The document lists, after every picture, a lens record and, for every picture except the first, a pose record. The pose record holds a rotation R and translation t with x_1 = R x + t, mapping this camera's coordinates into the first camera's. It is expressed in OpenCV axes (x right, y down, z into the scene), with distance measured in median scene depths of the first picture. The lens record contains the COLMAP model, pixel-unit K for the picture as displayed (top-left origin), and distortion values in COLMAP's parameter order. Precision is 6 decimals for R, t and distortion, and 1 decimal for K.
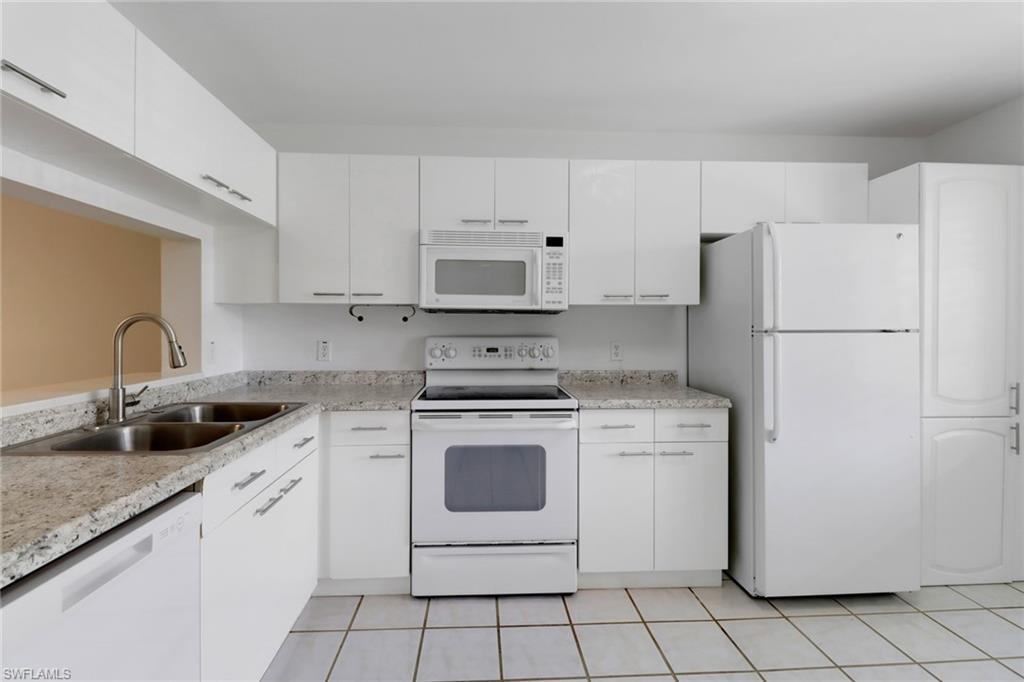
lens RADIAL K [[486.7, 0, 507.1], [0, 486.7, 332.3], [0, 0, 1]] dist [0.004179, -0.005027]
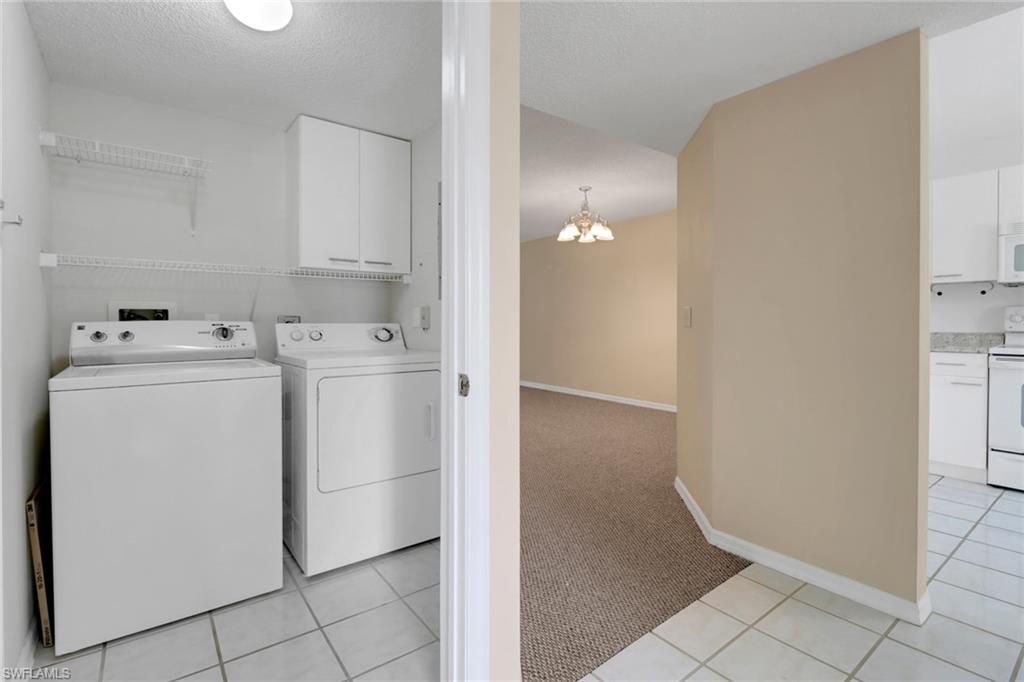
lens RADIAL K [[486.7, 0, 512.8], [0, 486.7, 324.9], [0, 0, 1]] dist [0.004179, -0.005027]
pose [[0.564727, 0.005440, -0.825260, 0.170251], [-0.007683, 0.999970, 0.001334, 0.074305], [0.825242, 0.005587, 0.564752, -0.851652]]
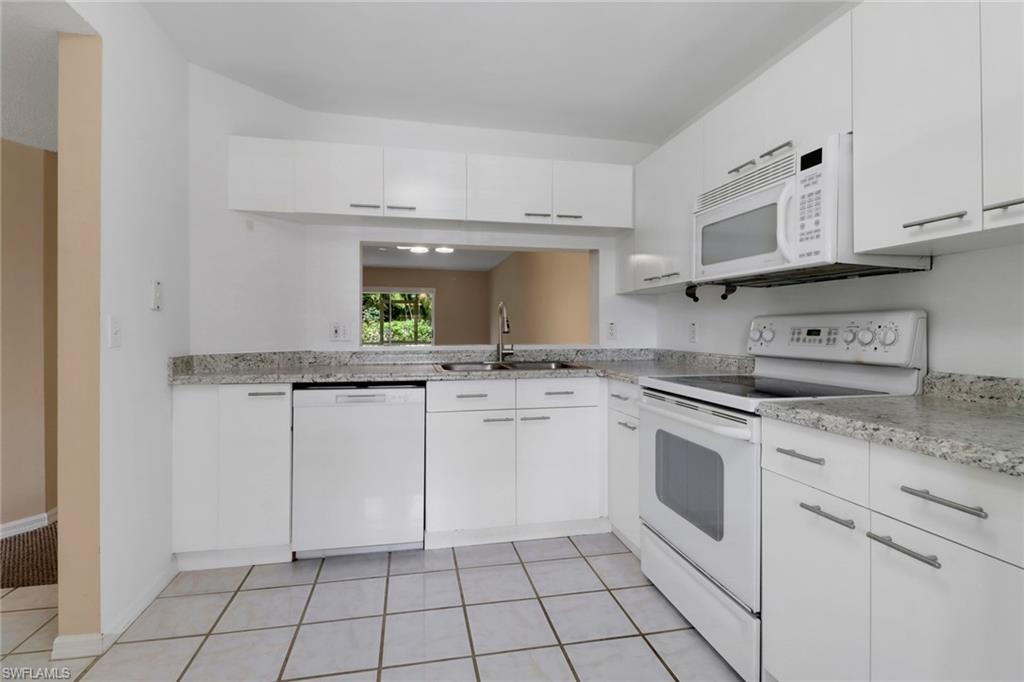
lens RADIAL K [[486.7, 0, 505.7], [0, 486.7, 336.1], [0, 0, 1]] dist [0.004179, -0.005027]
pose [[0.143057, 0.011916, -0.989643, 0.678851], [-0.012392, 0.999871, 0.010248, 0.044929], [0.989637, 0.010798, 0.143186, 0.513183]]
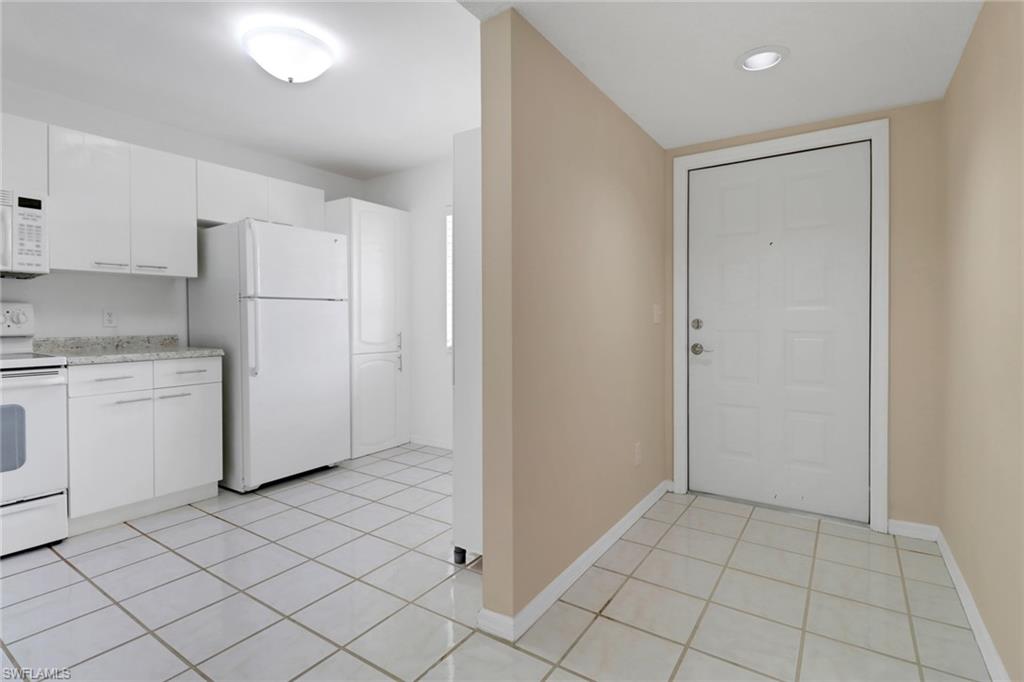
lens RADIAL K [[486.7, 0, 530.4], [0, 486.7, 323.1], [0, 0, 1]] dist [0.004179, -0.005027]
pose [[0.586780, -0.009654, 0.809689, -0.107935], [0.010979, 0.999932, 0.003966, 0.064868], [-0.809672, 0.006562, 0.586846, -0.403481]]
